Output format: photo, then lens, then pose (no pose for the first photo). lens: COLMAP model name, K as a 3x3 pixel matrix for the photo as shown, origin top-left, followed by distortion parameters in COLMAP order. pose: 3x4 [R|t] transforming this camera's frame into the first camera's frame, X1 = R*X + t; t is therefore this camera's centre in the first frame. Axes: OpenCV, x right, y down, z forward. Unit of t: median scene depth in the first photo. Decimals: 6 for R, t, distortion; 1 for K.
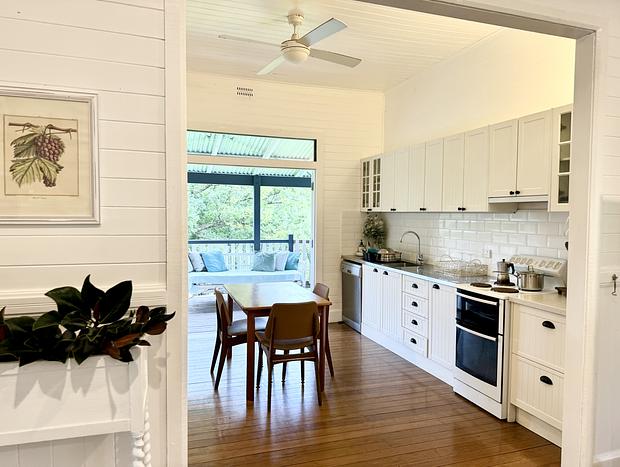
lens RADIAL K [[436.5, 0, 302.9], [0, 436.5, 238.3], [0, 0, 1]] dist [0.065938, -0.084483]
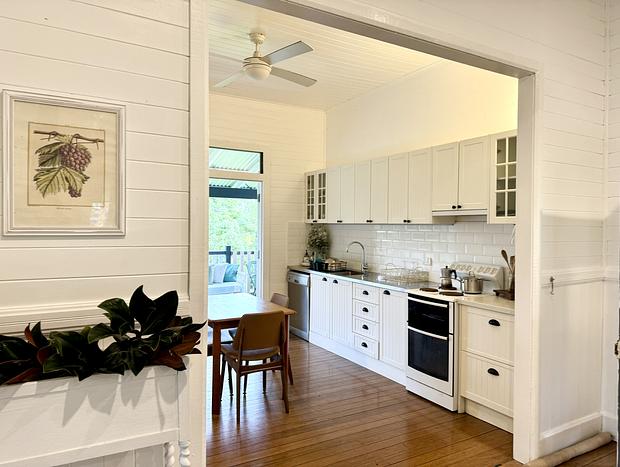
lens RADIAL K [[436.6, 0, 310.0], [0, 436.6, 233.5], [0, 0, 1]] dist [0.076425, -0.119137]
pose [[0.979406, -0.001940, 0.201889, -0.092730], [0.009339, 0.999319, -0.035703, 0.001106], [-0.201682, 0.036853, 0.978757, -0.019406]]
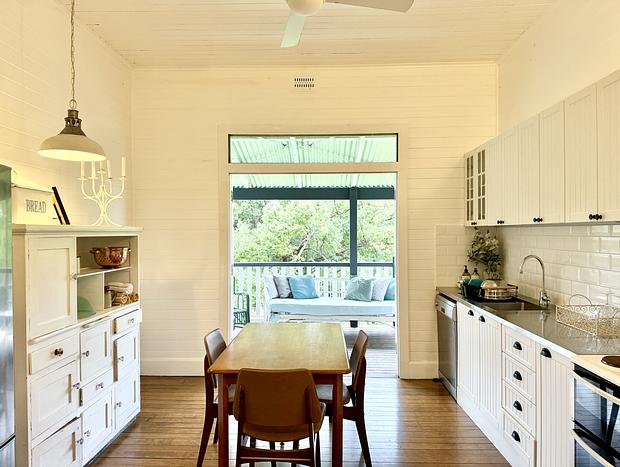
lens RADIAL K [[436.5, 0, 302.9], [0, 436.5, 238.3], [0, 0, 1]] dist [0.065938, -0.084483]
pose [[0.936566, -0.009599, -0.350360, 0.192371], [-0.006107, 0.999026, -0.043695, -0.011701], [0.350439, 0.043063, 0.935595, 0.321495]]
